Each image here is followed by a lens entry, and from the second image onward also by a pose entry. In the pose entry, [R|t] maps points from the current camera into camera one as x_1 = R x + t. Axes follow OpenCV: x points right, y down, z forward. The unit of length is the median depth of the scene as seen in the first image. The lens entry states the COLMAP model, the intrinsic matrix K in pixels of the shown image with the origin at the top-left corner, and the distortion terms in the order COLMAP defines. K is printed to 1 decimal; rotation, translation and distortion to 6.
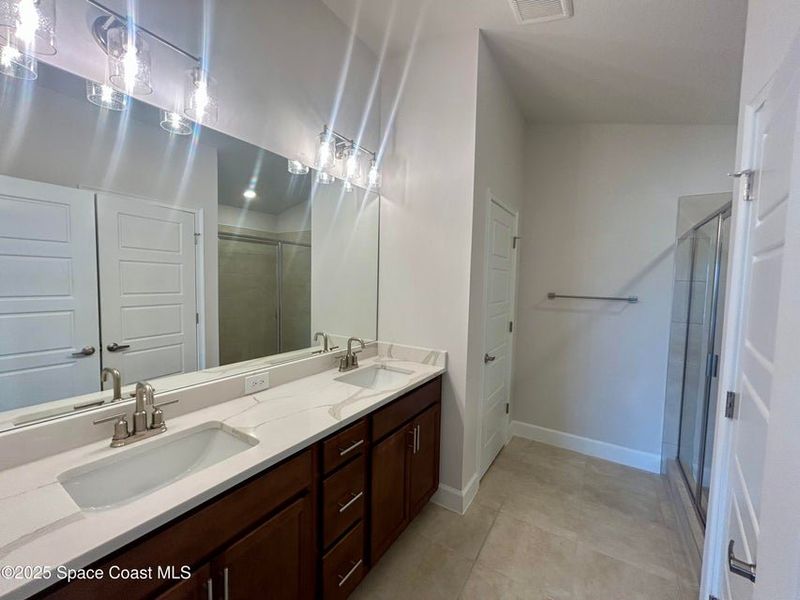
lens RADIAL K [[329.7, 0, 397.6], [0, 329.7, 297.9], [0, 0, 1]] dist [0.001720, 0.000347]
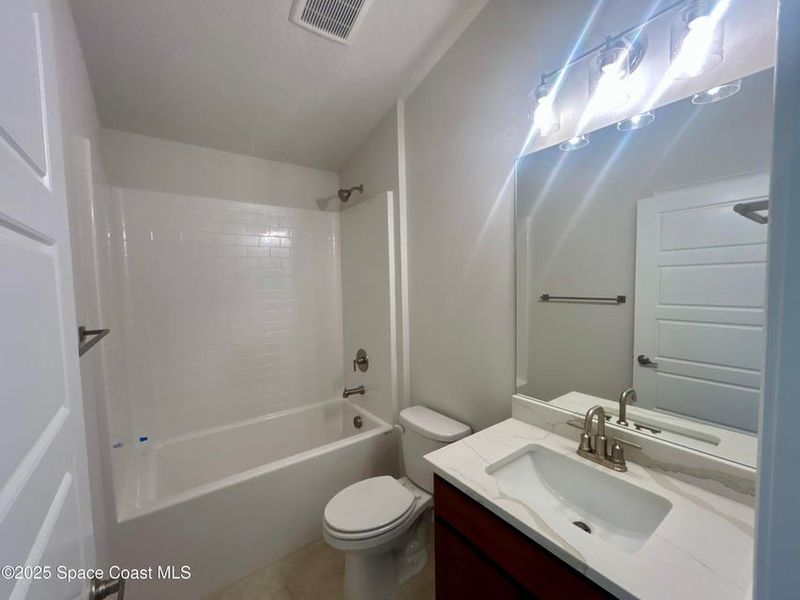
lens RADIAL K [[329.7, 0, 397.6], [0, 329.7, 297.9], [0, 0, 1]] dist [0.001720, 0.000347]
pose [[-0.347379, -0.036132, -0.937028, 0.430450], [-0.107437, 0.994211, 0.001492, -0.009676], [0.931550, 0.101189, -0.349250, 0.781046]]
